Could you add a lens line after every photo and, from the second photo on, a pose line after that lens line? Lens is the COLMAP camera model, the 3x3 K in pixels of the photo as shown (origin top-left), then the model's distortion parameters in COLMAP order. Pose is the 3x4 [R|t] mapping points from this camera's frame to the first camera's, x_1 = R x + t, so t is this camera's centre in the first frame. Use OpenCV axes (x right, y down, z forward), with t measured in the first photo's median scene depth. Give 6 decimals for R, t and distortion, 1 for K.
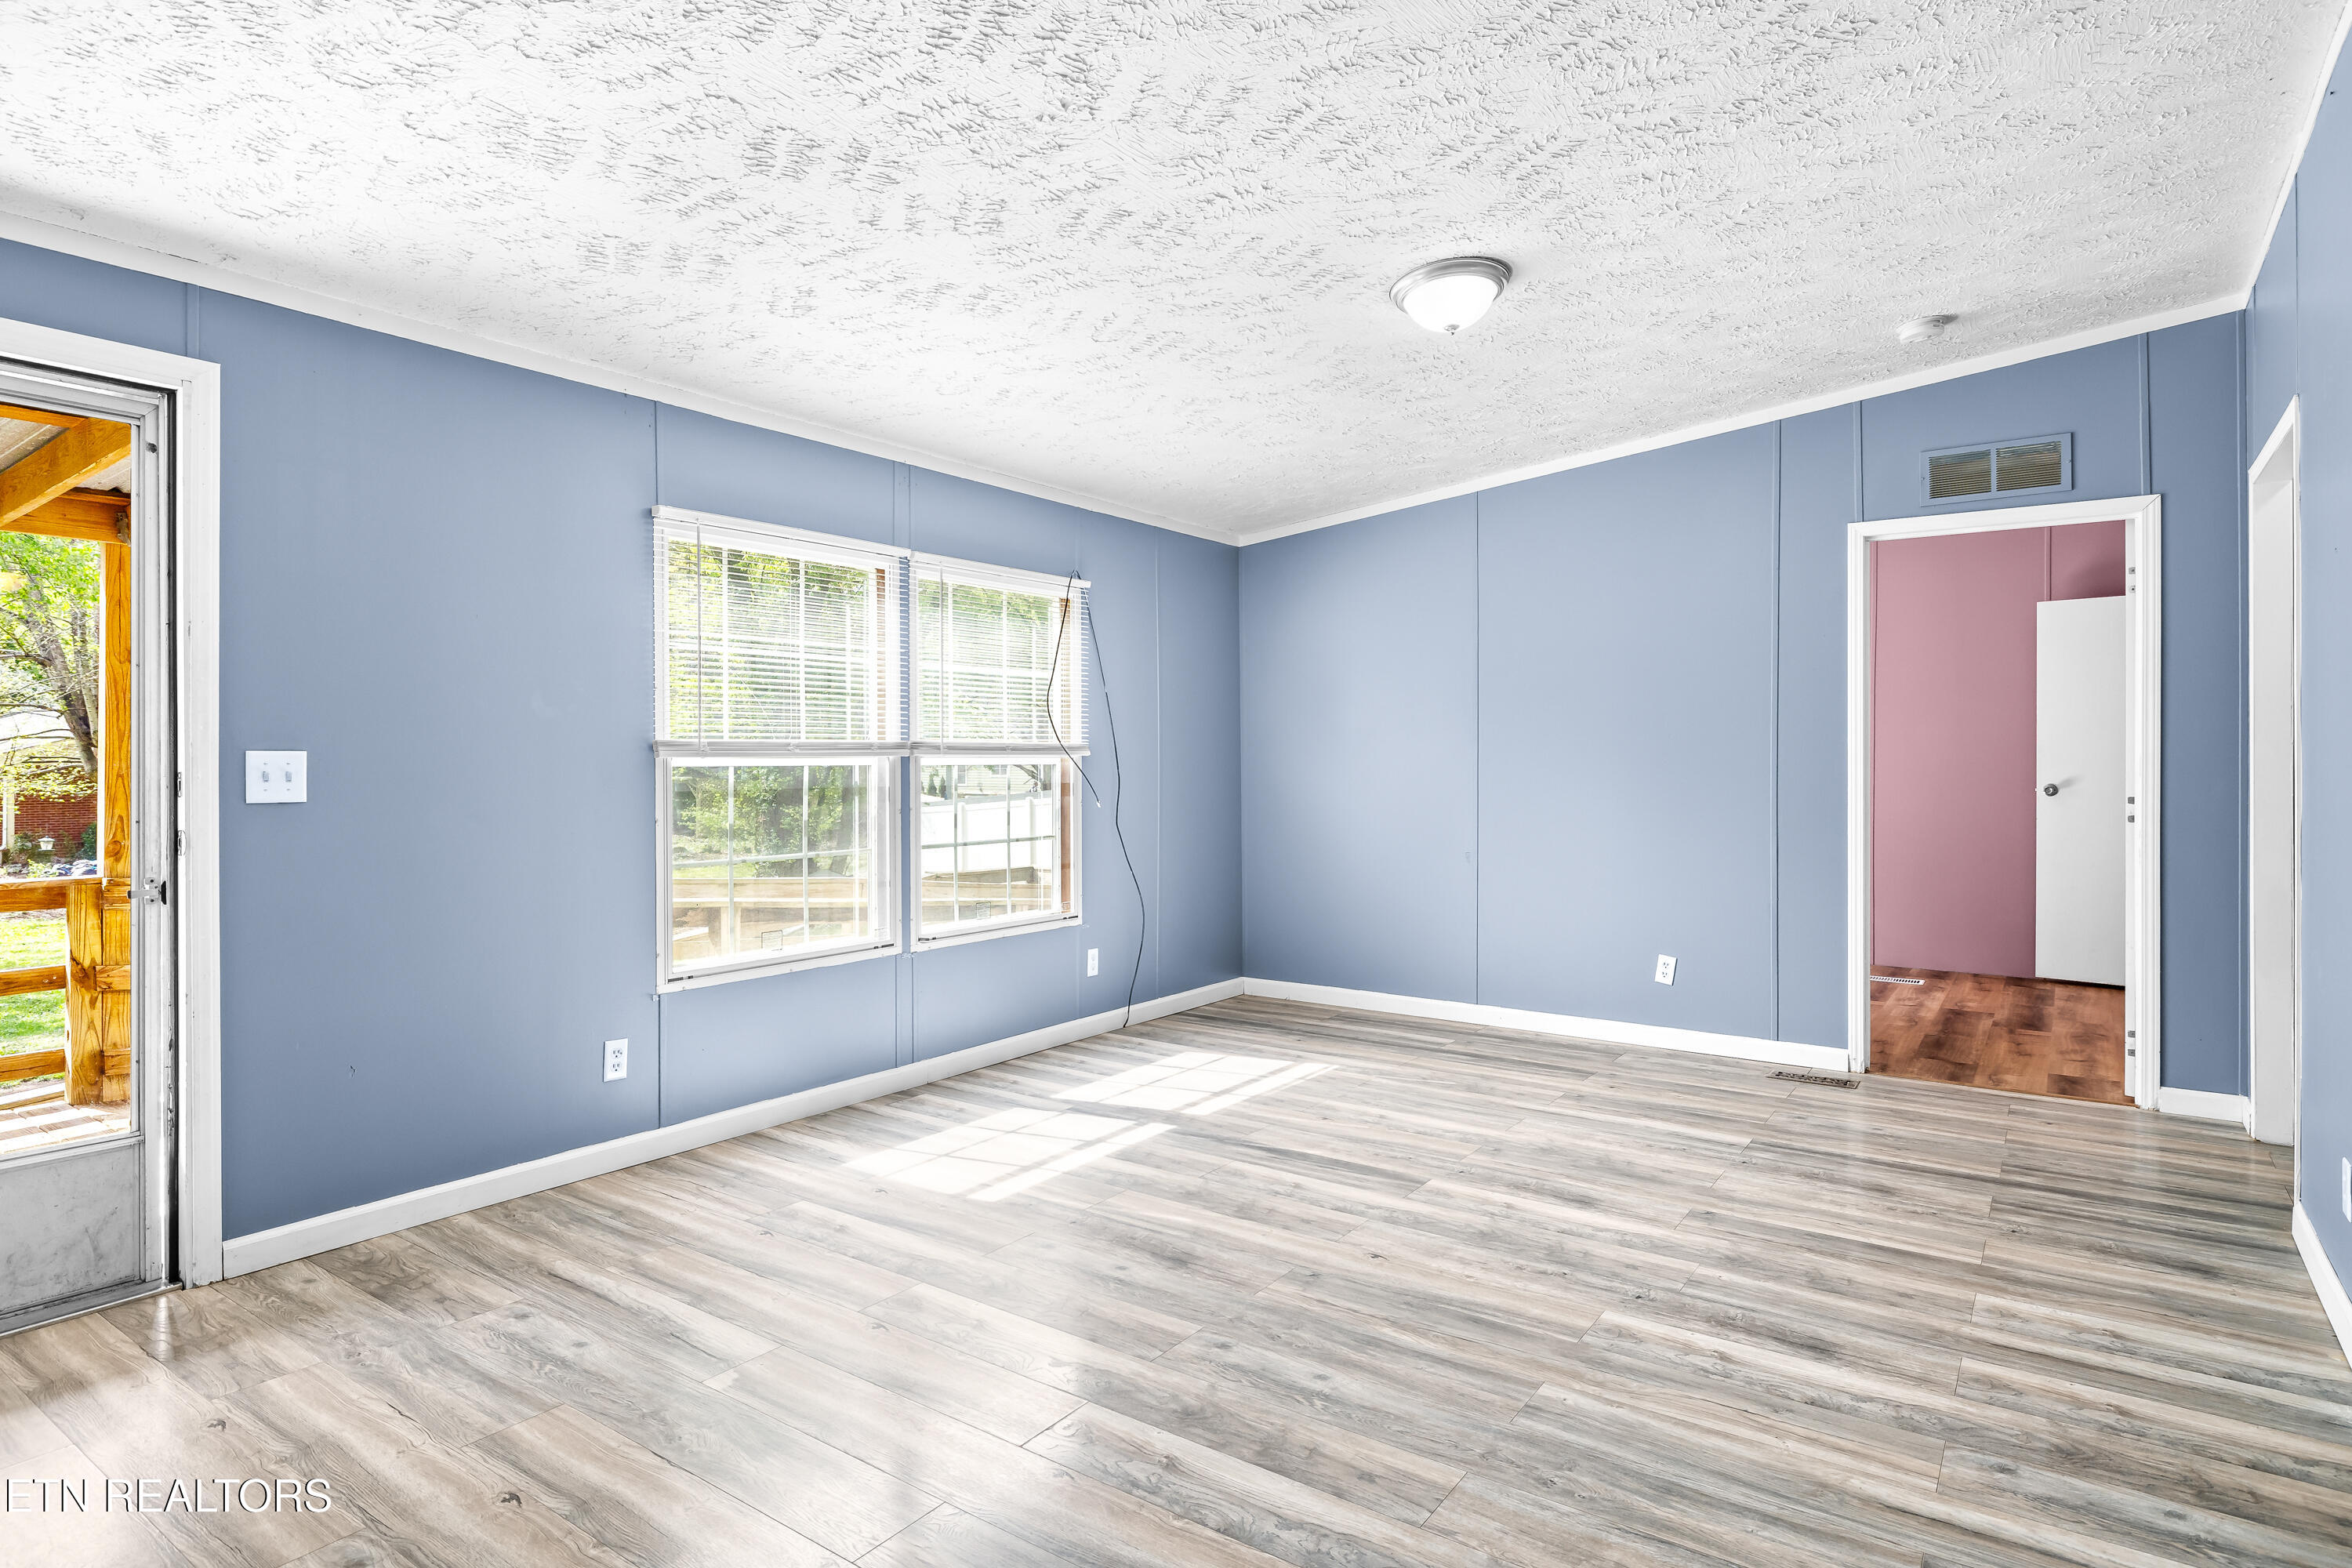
lens RADIAL K [[1272.0, 0, 1180.4], [0, 1272.0, 759.3], [0, 0, 1]] dist [-0.001486, 0.002443]
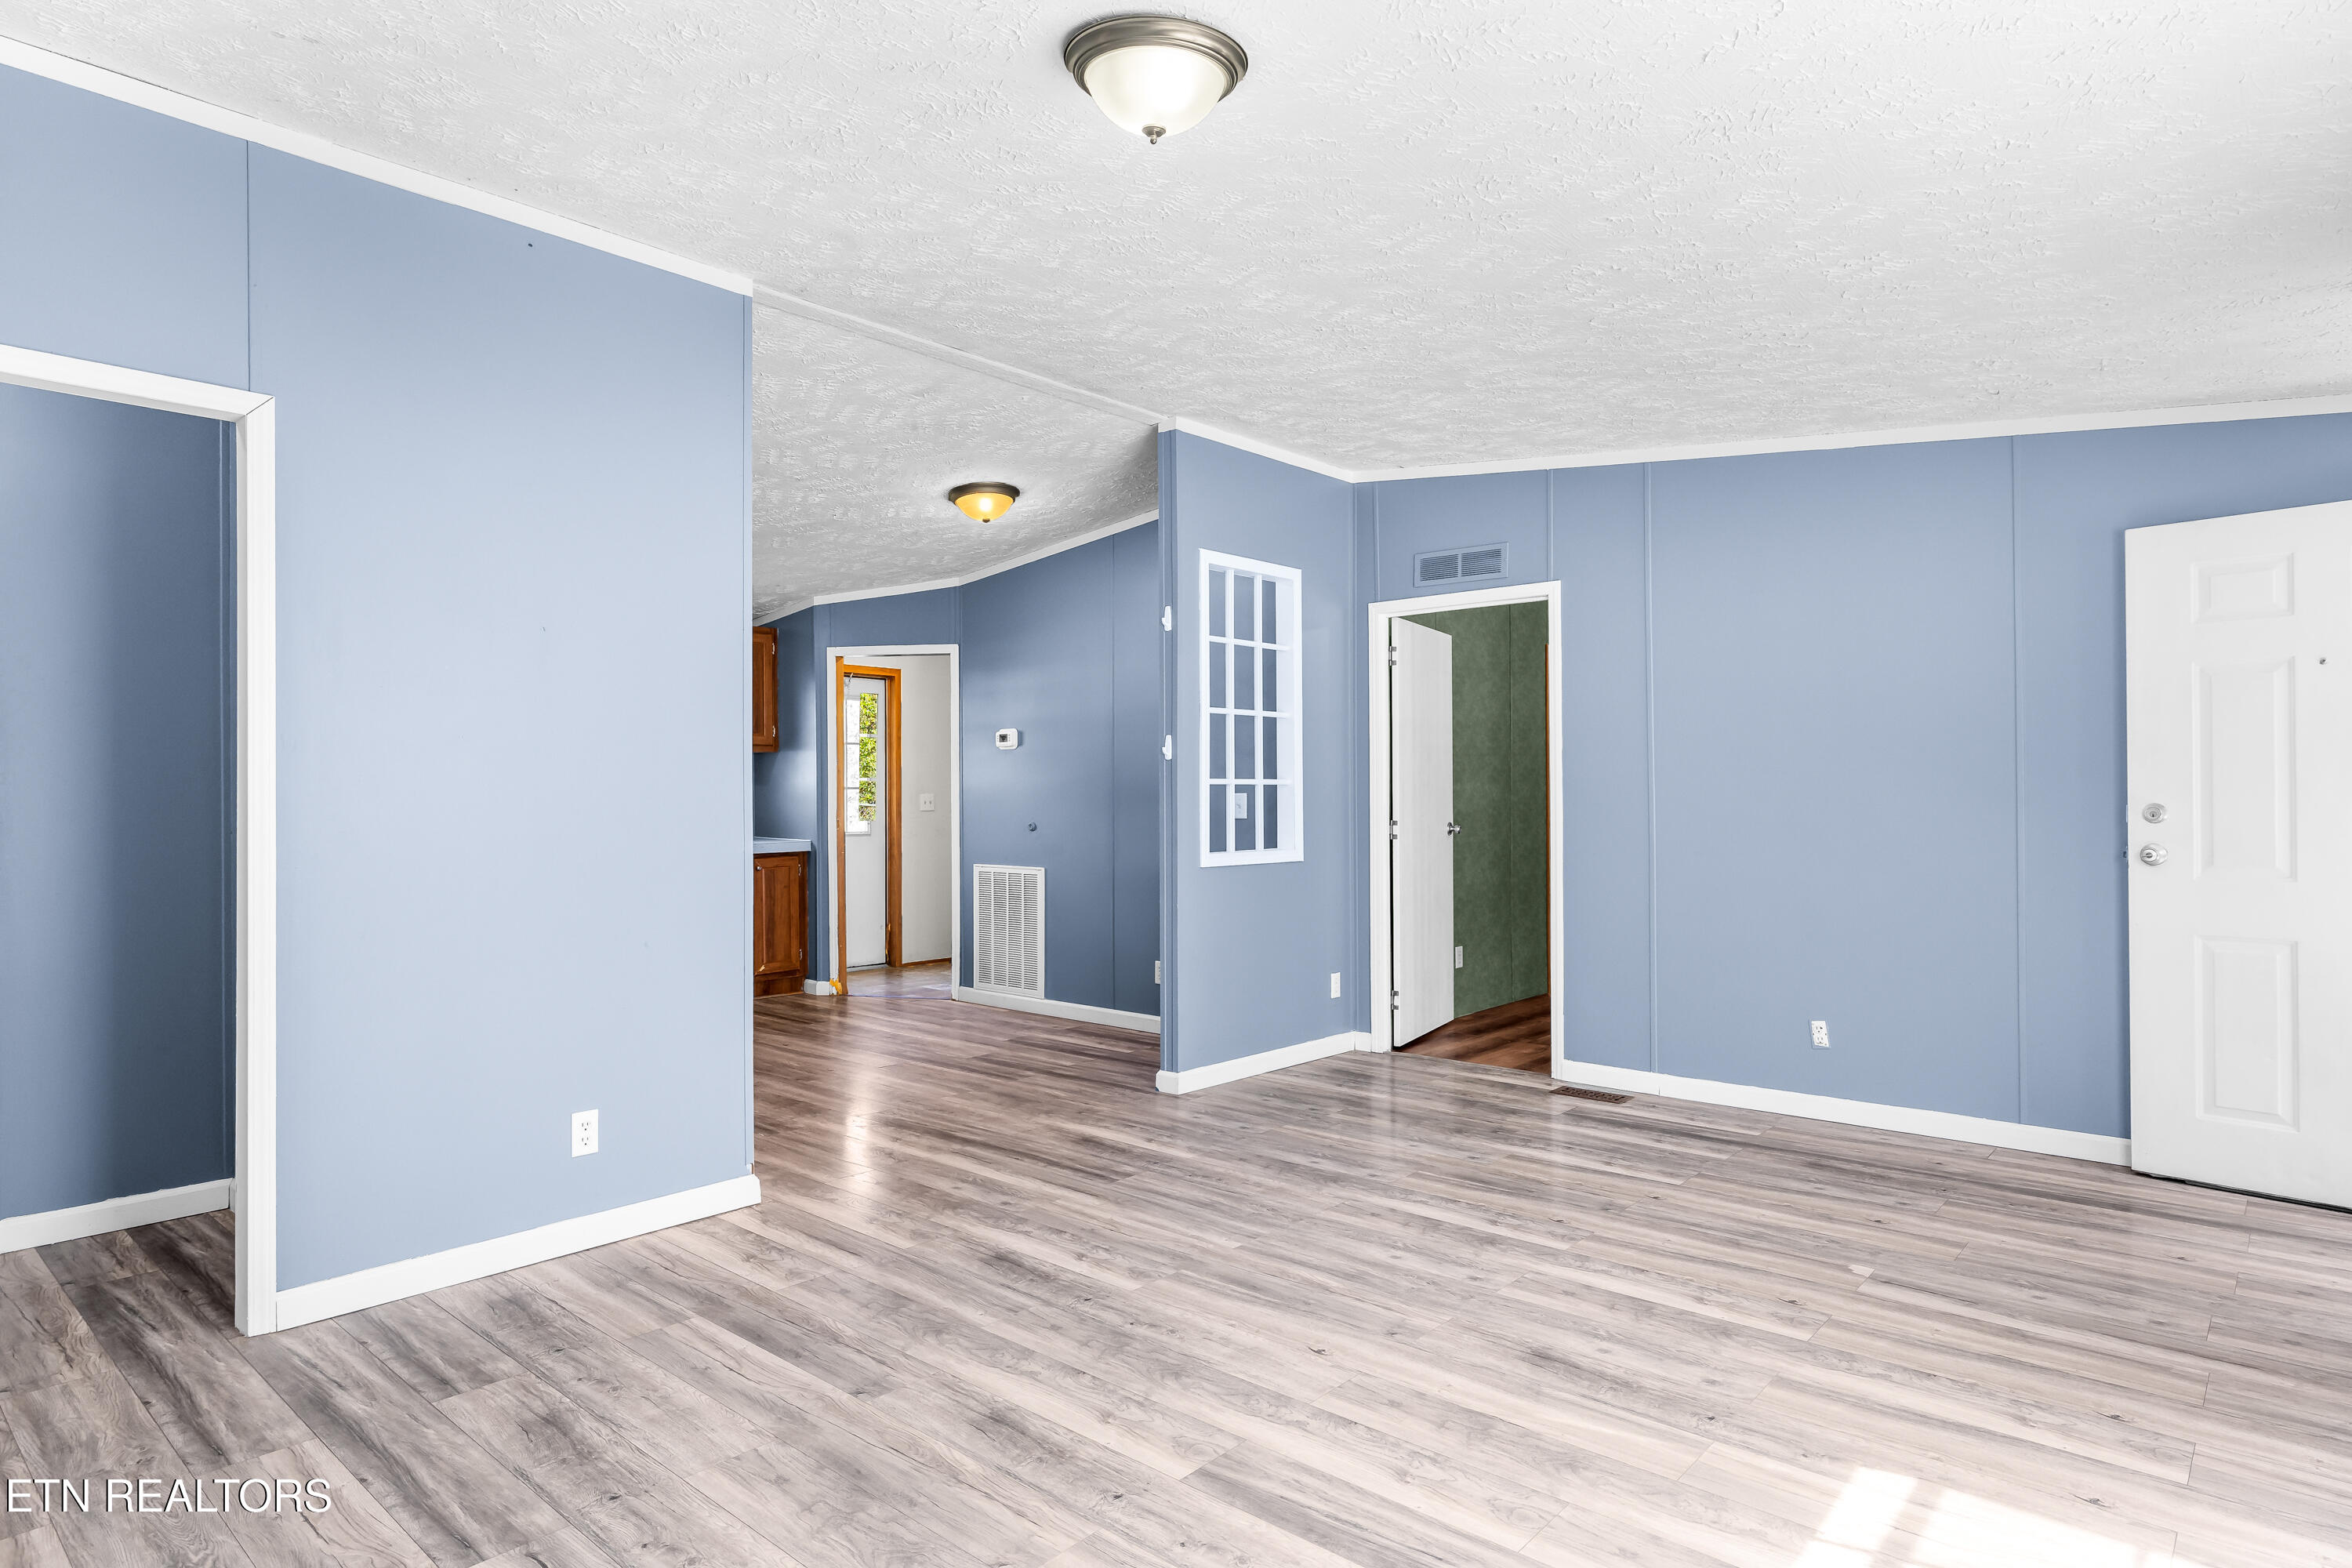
lens RADIAL K [[1301.0, 0, 1174.5], [0, 1301.0, 757.2], [0, 0, 1]] dist [-0.000120, 0.002148]
pose [[-0.994053, 0.005802, 0.108745, 0.143475], [0.002680, 0.999581, -0.028829, -0.001280], [-0.108866, -0.028366, -0.993652, 1.809048]]
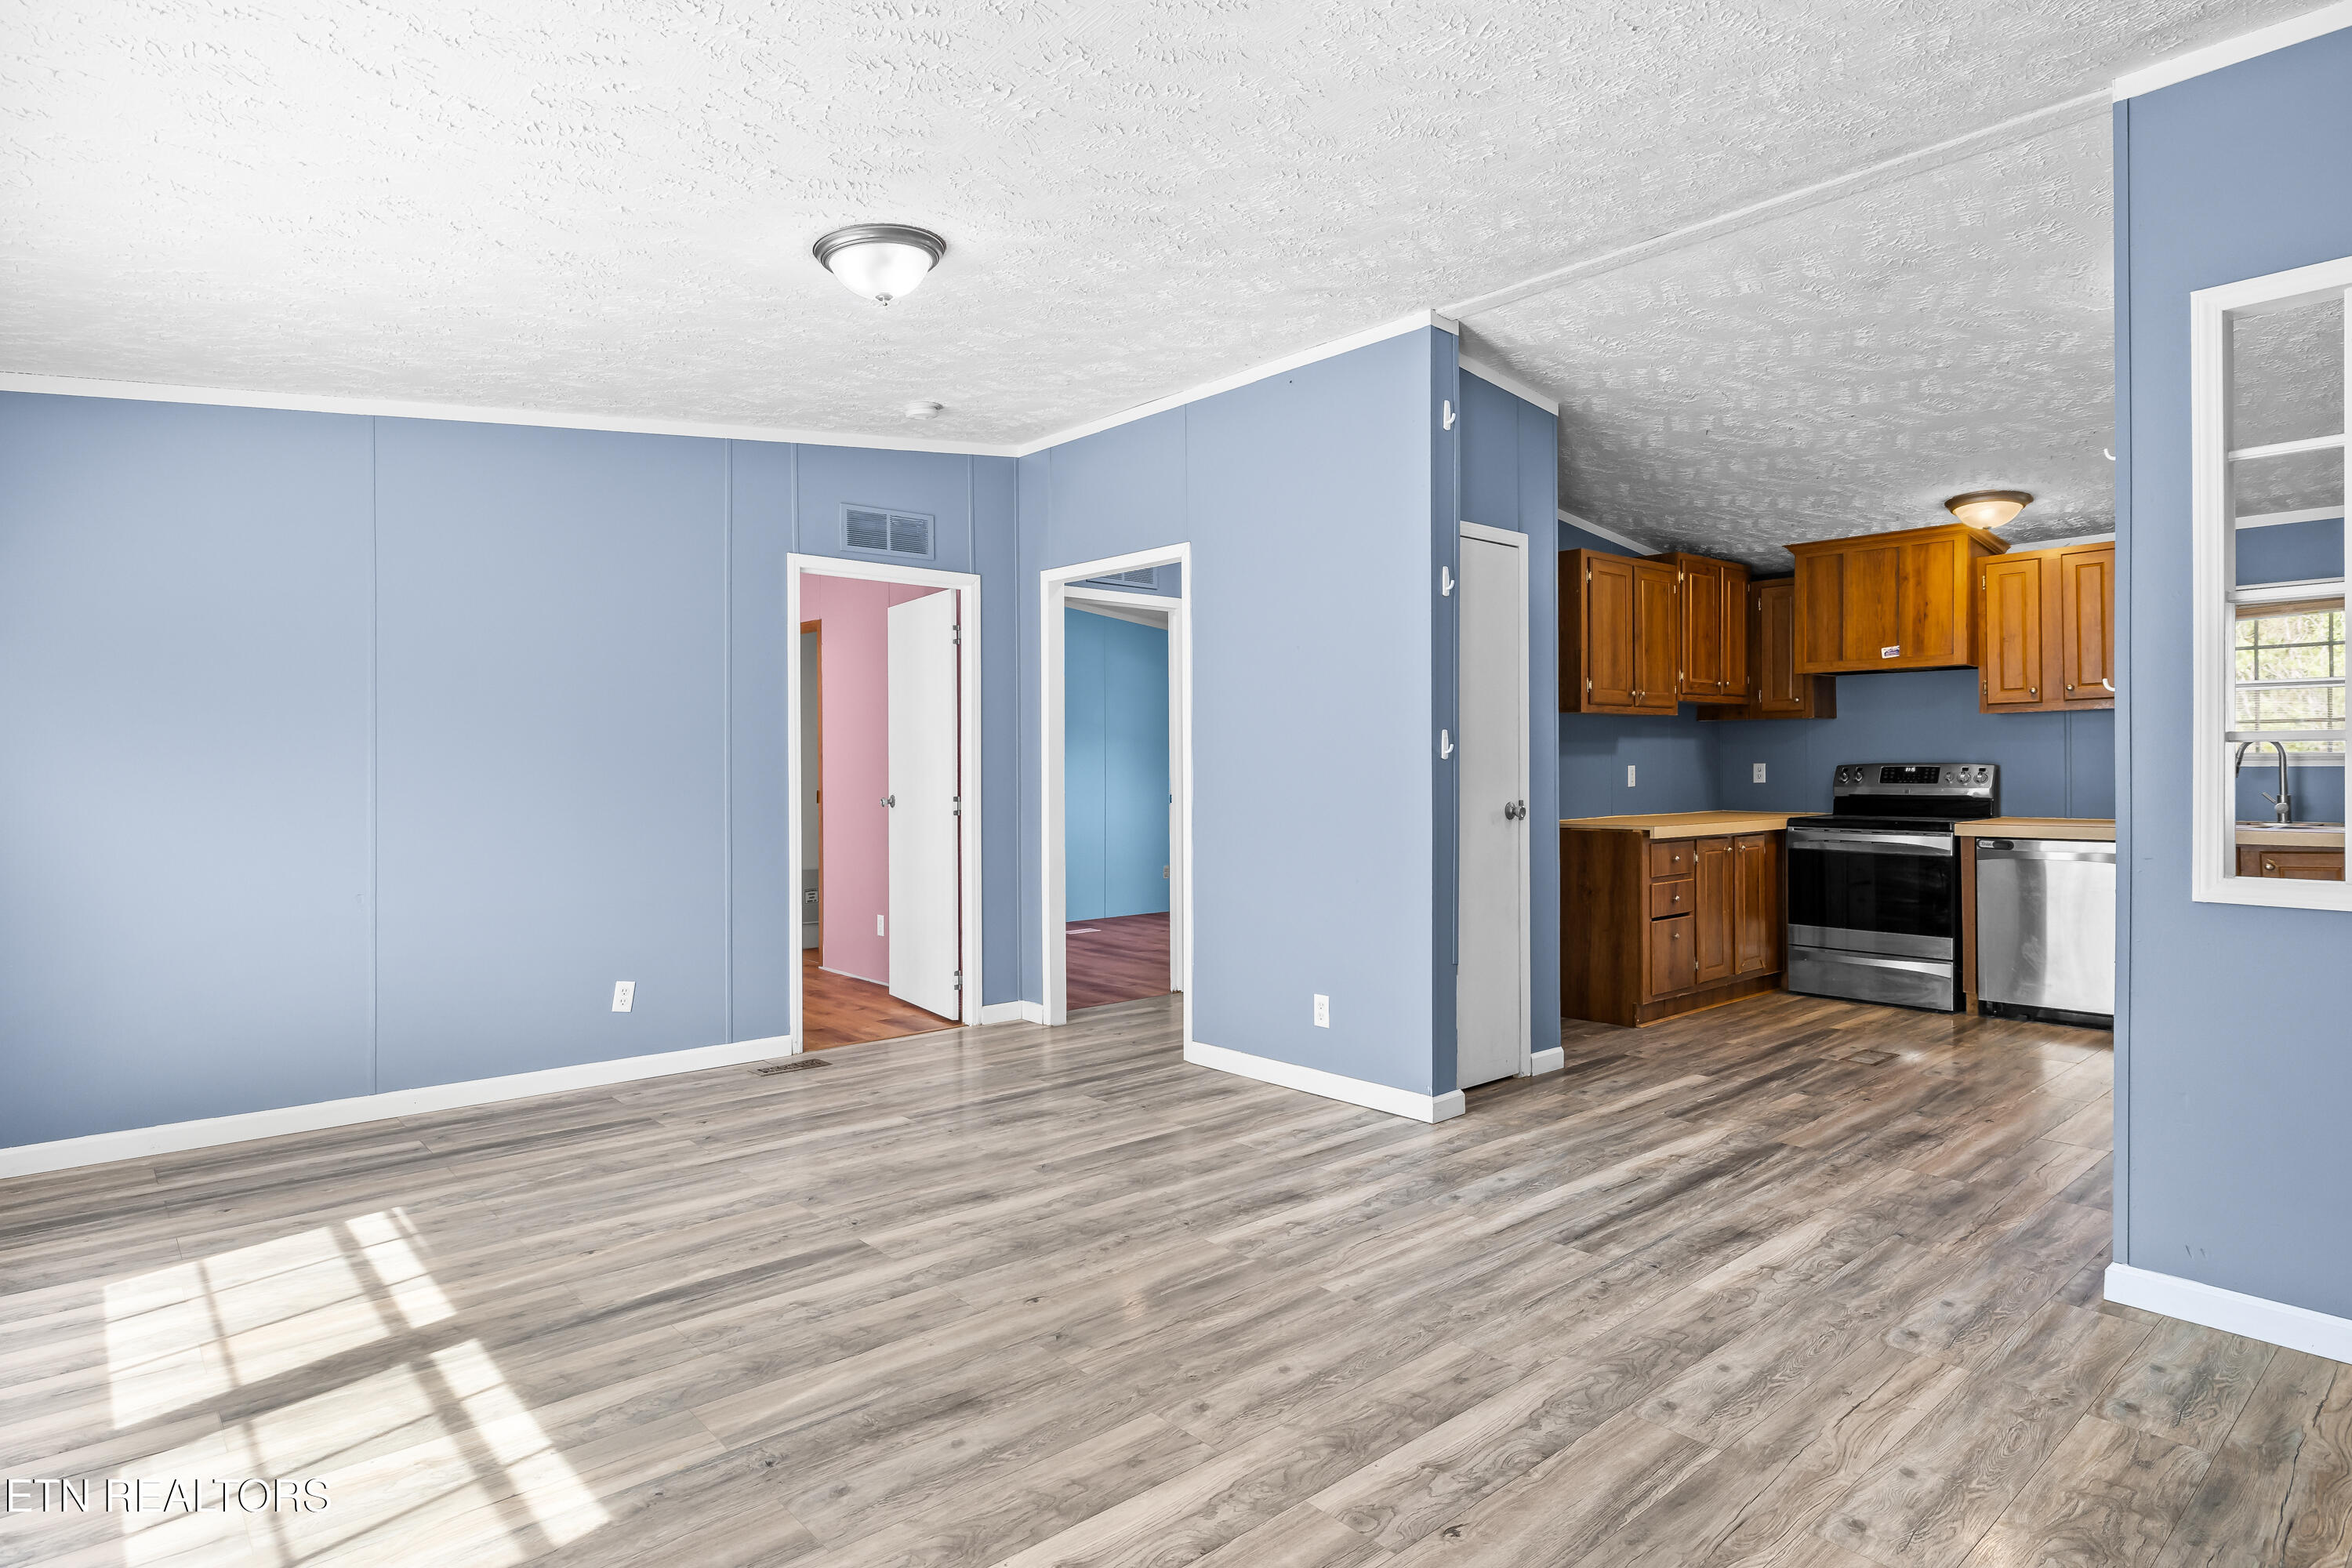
lens RADIAL K [[1272.0, 0, 1158.3], [0, 1272.0, 778.0], [0, 0, 1]] dist [-0.001486, 0.002443]
pose [[0.235370, -0.009642, 0.971858, -0.687356], [0.002104, 0.999954, 0.009411, -0.003473], [-0.971903, -0.000170, 0.235380, 0.645060]]
